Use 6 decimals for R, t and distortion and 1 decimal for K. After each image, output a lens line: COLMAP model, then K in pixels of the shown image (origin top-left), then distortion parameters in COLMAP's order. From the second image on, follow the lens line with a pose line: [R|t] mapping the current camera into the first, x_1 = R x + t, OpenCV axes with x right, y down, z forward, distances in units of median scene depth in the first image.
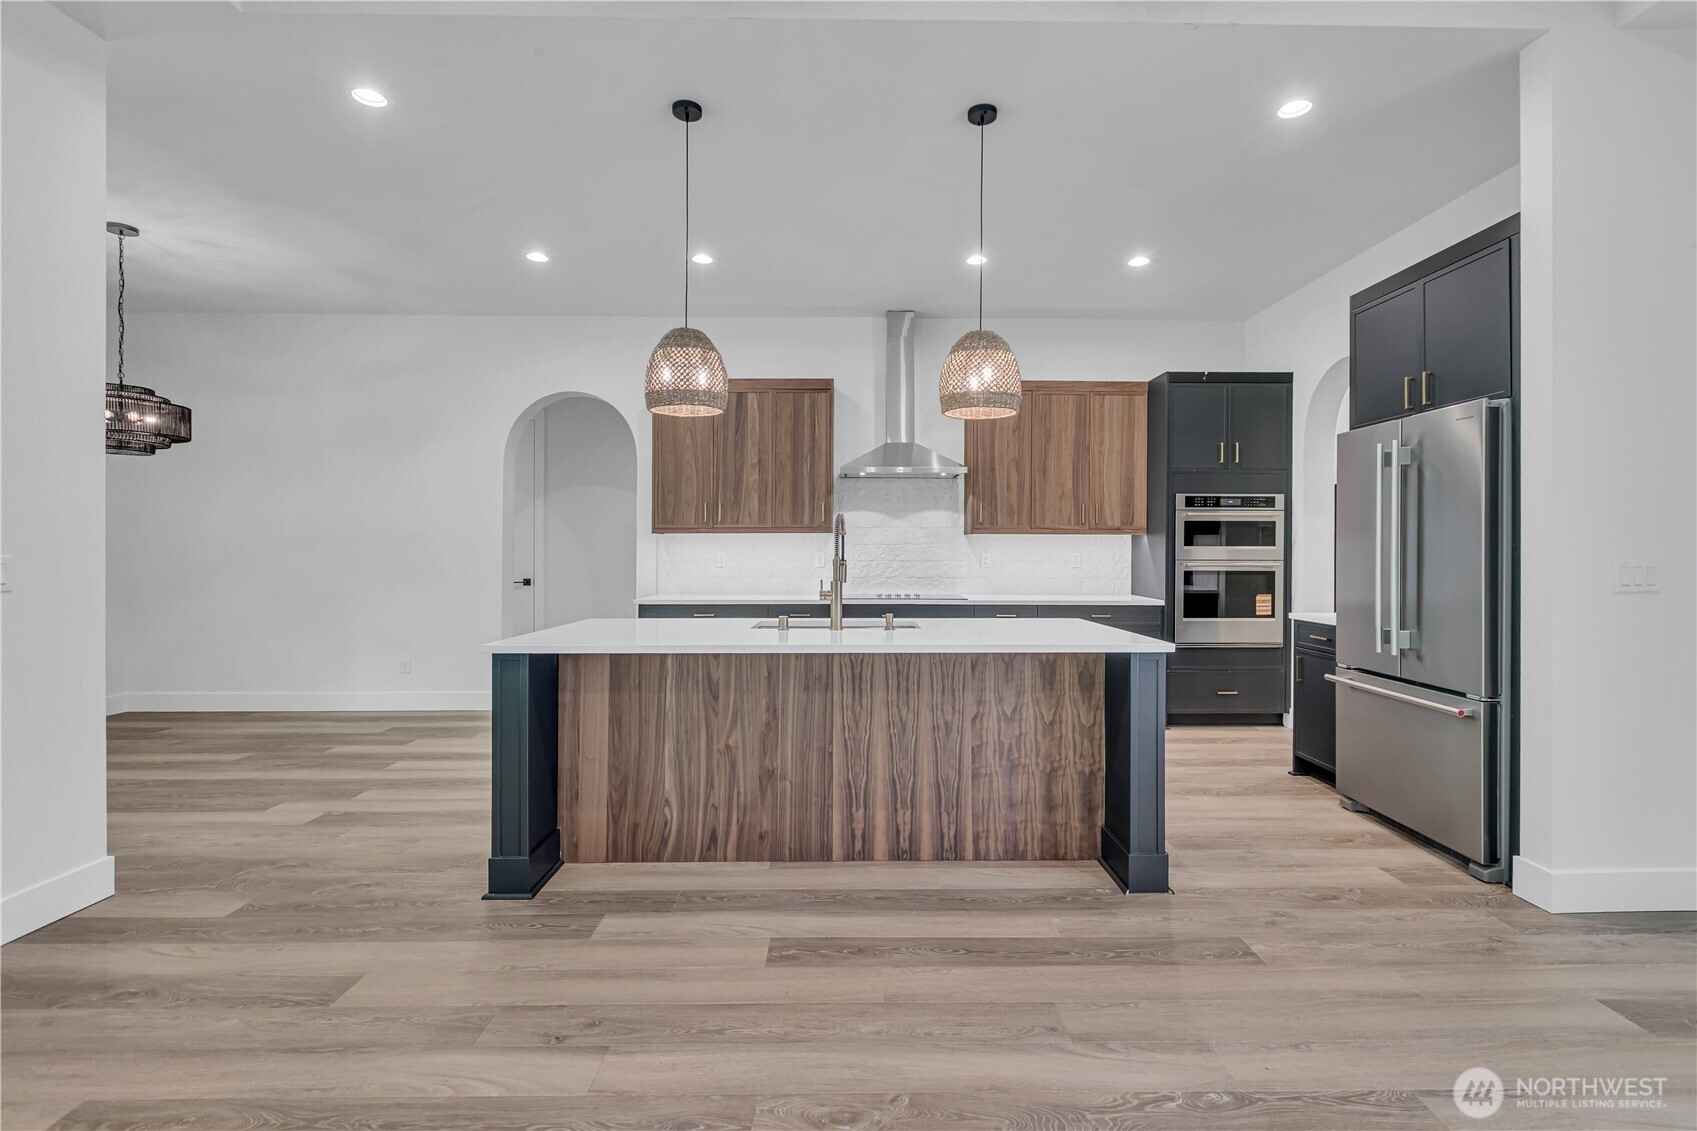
lens RADIAL K [[774.4, 0, 859.0], [0, 774.4, 553.8], [0, 0, 1]] dist [-0.003379, 0.000220]
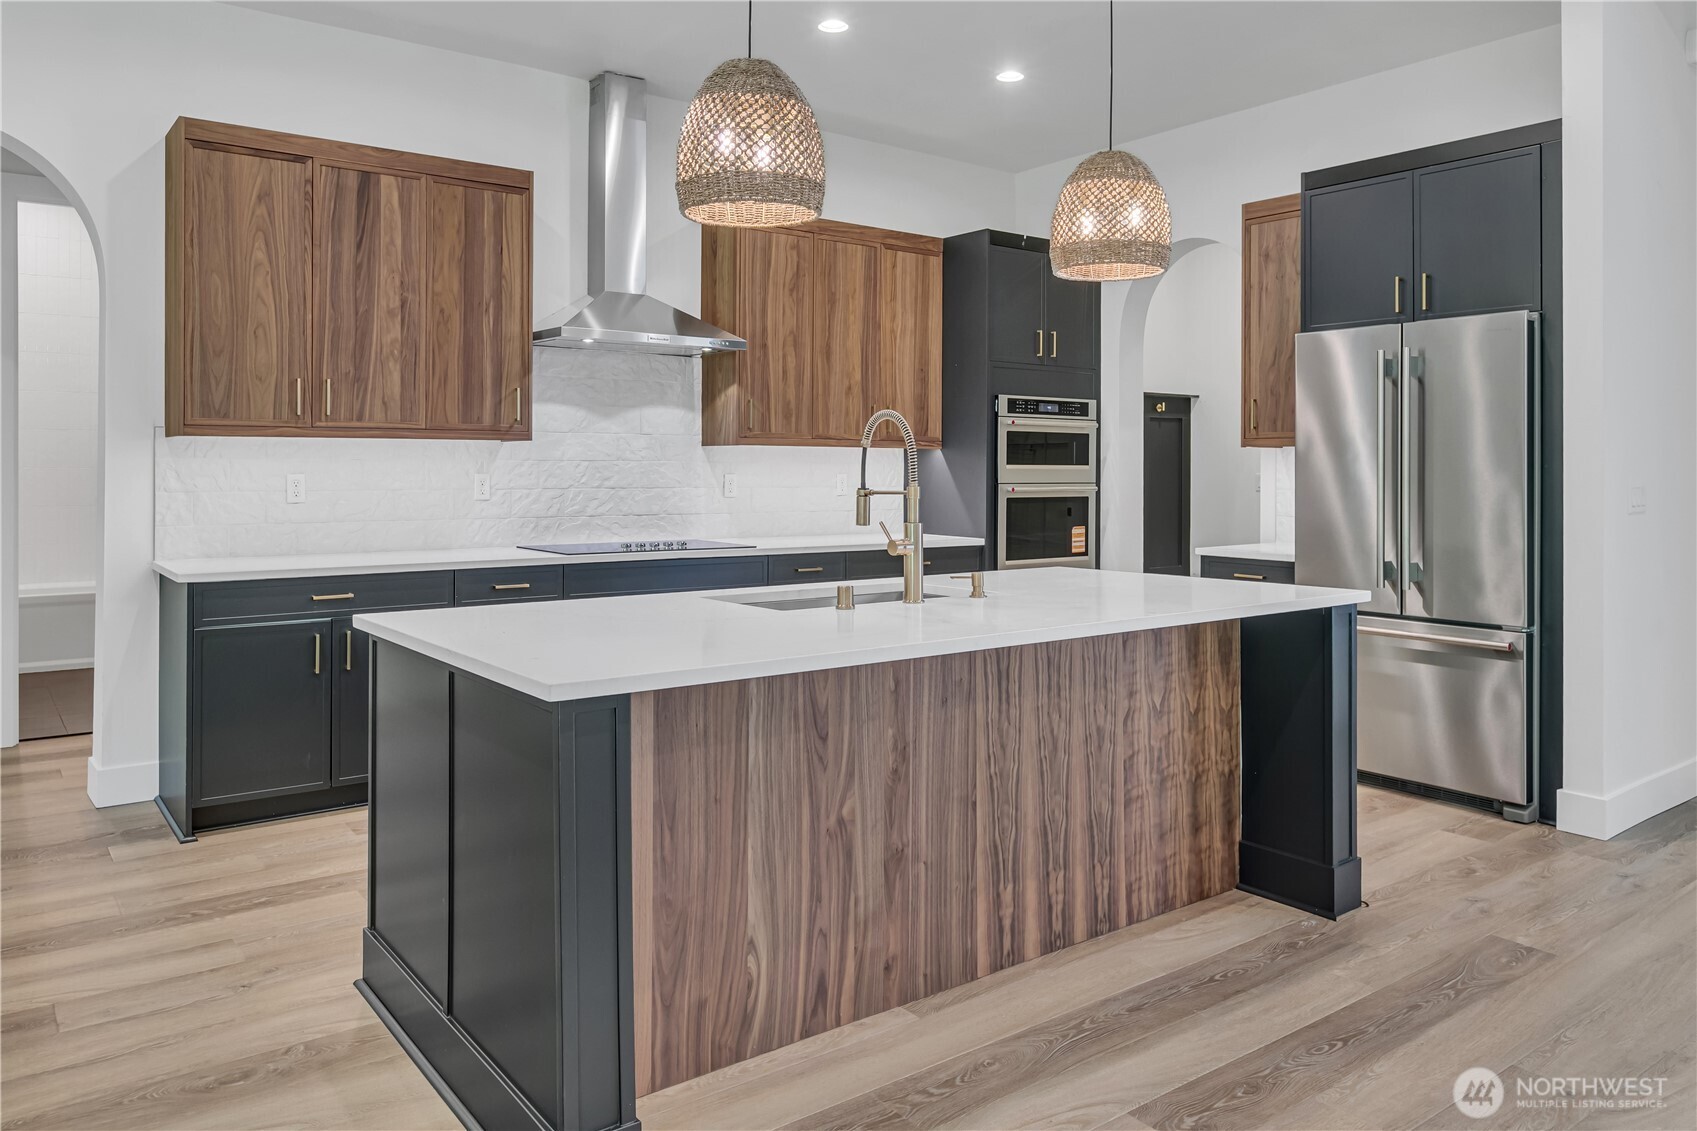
lens RADIAL K [[1176.7, 0, 809.9], [0, 1176.7, 471.3], [0, 0, 1]] dist [-0.002529, -0.005080]
pose [[0.816238, -0.001016, 0.577716, -0.679339], [0.002086, 0.999997, -0.001190, -0.004853], [-0.577713, 0.002177, 0.816237, 0.312970]]
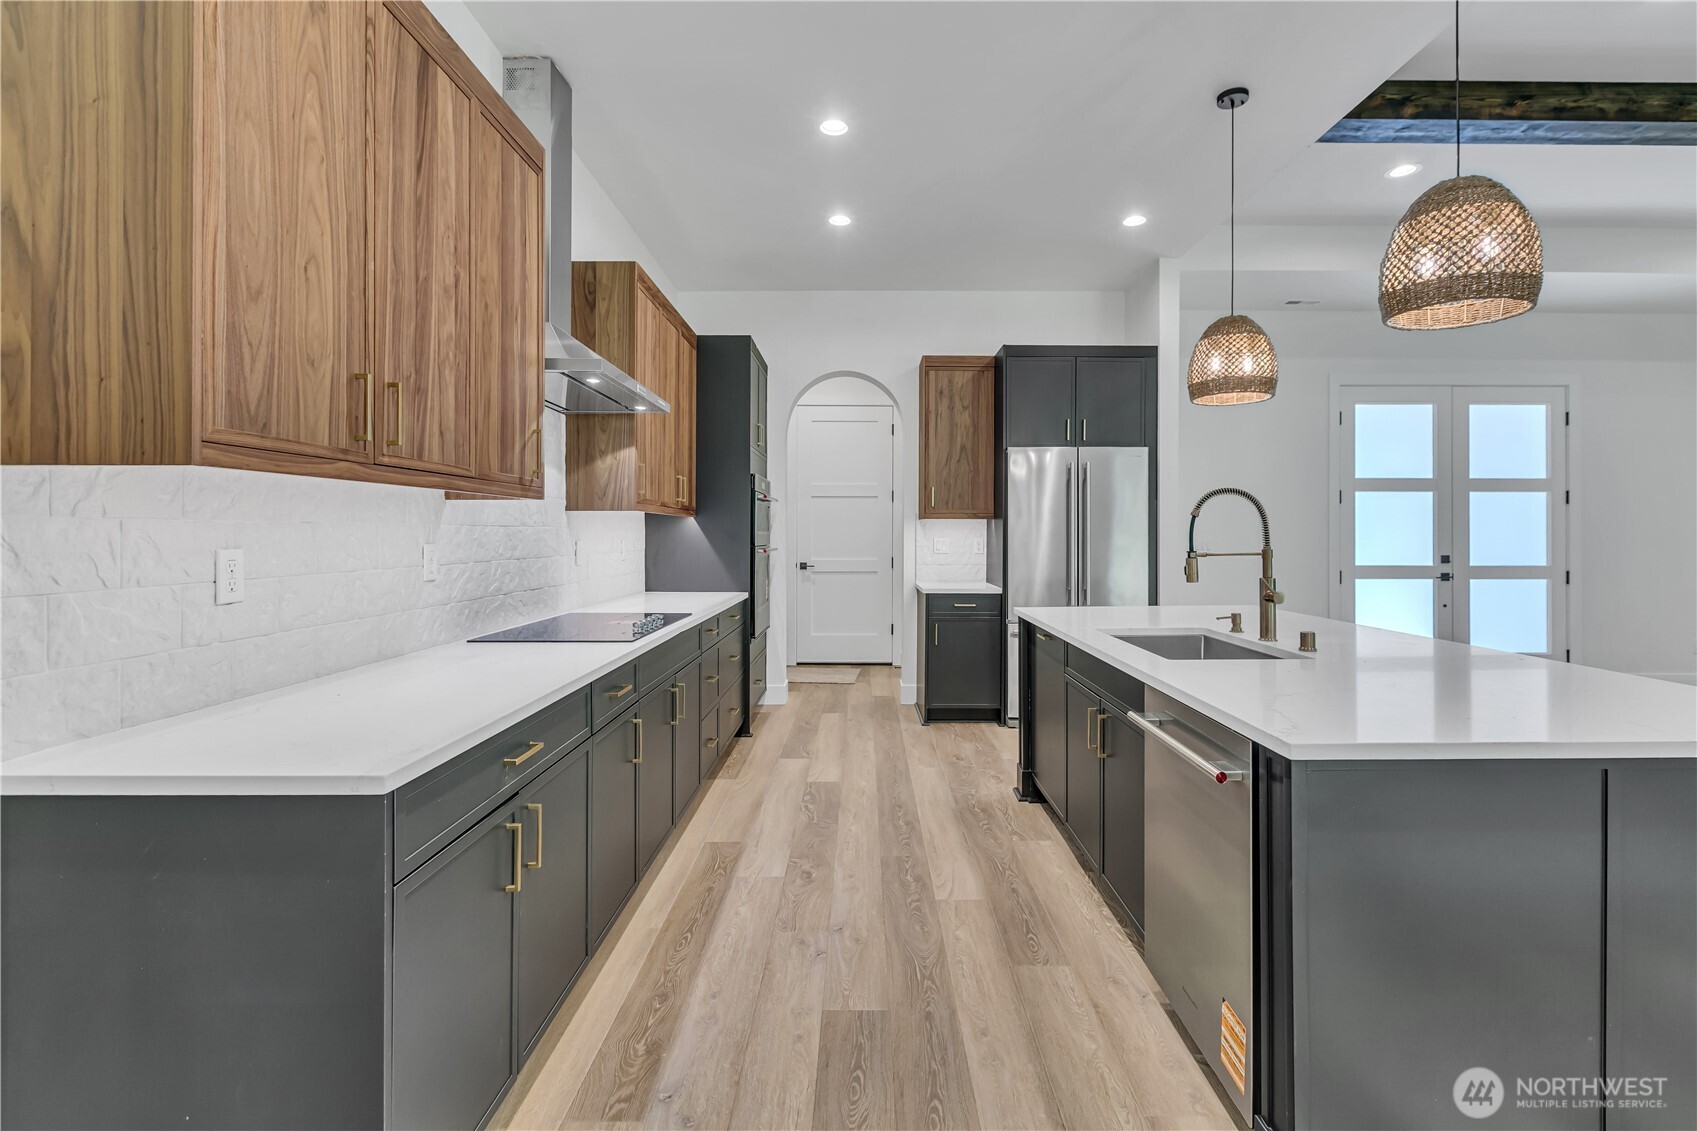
lens RADIAL K [[783.6, 0, 863.1], [0, 783.6, 530.9], [0, 0, 1]] dist [-0.000091, 0.000127]
pose [[0.010963, 0.001717, 0.999938, -0.877333], [0.007096, 0.999973, -0.001794, -0.012864], [-0.999915, 0.007116, 0.010951, 1.497521]]
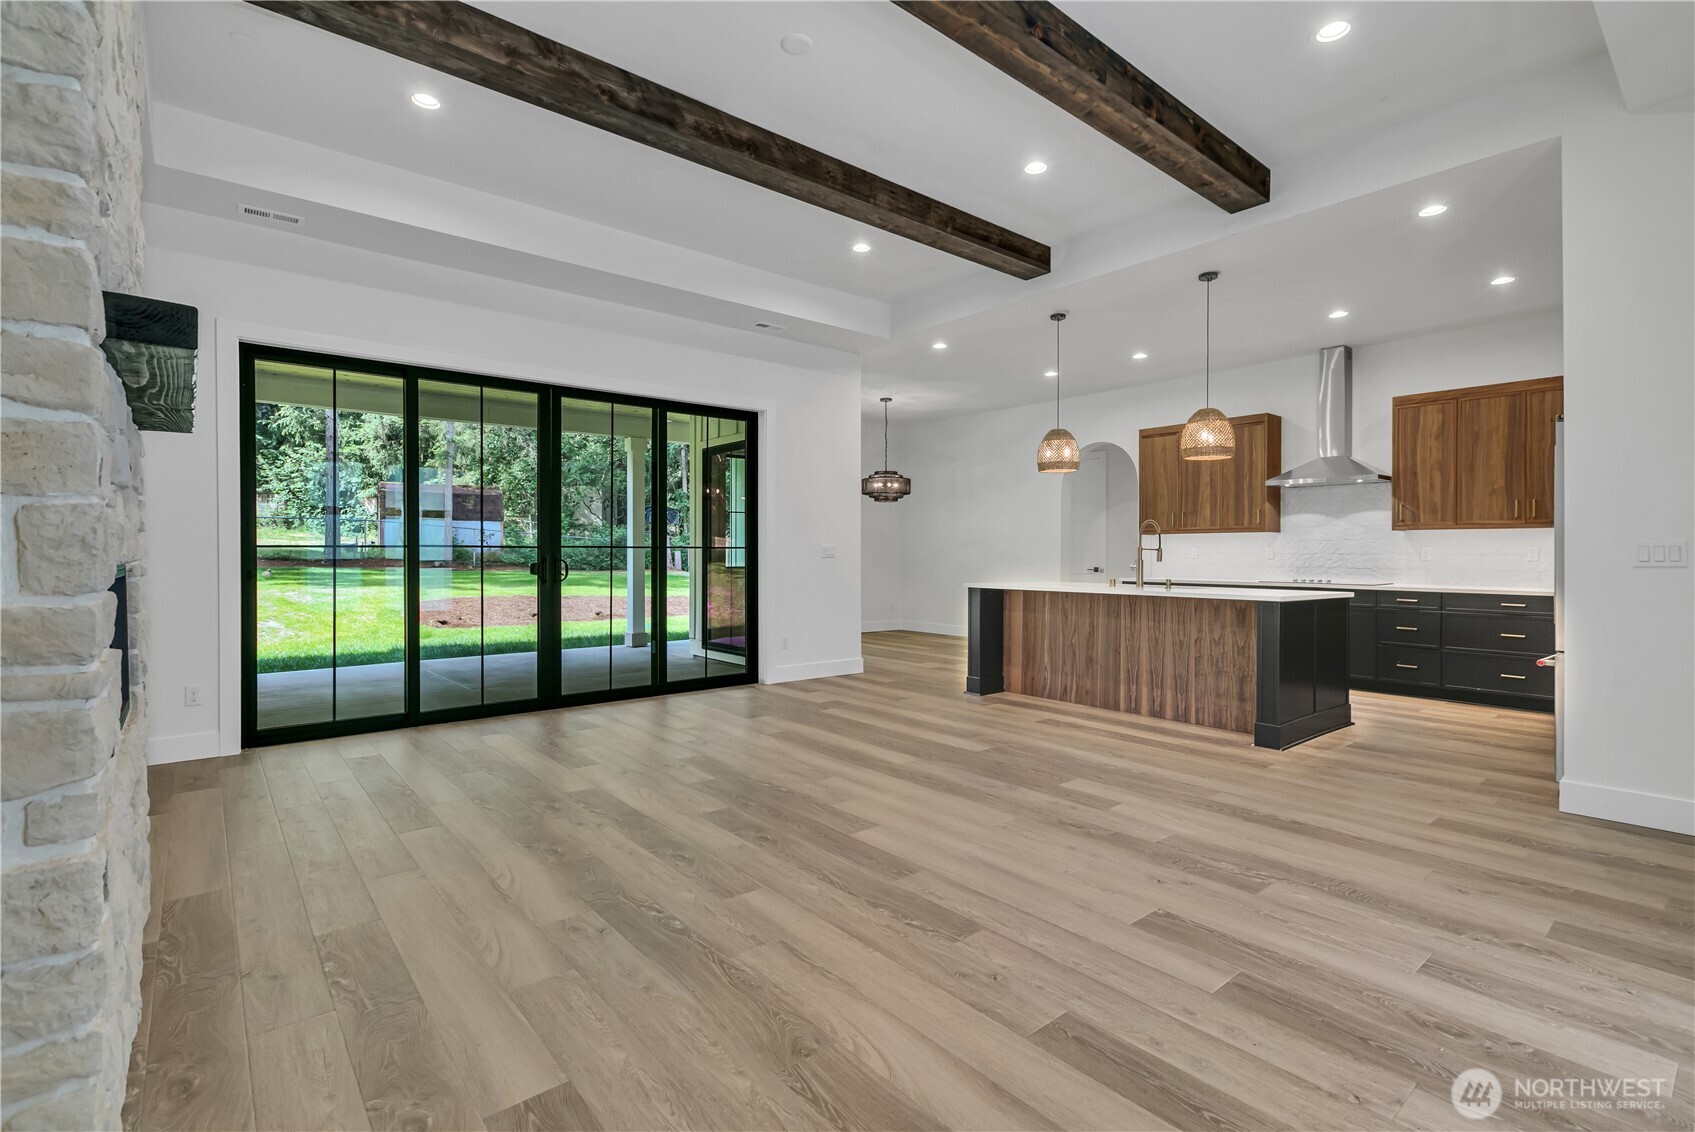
lens RADIAL K [[779.6, 0, 855.9], [0, 779.6, 548.9], [0, 0, 1]] dist [-0.000454, 0.000136]
pose [[0.630077, -0.003088, -0.776526, 1.000555], [-0.007773, 0.999917, -0.010283, 0.036862], [0.776493, 0.012515, 0.630001, -0.647569]]
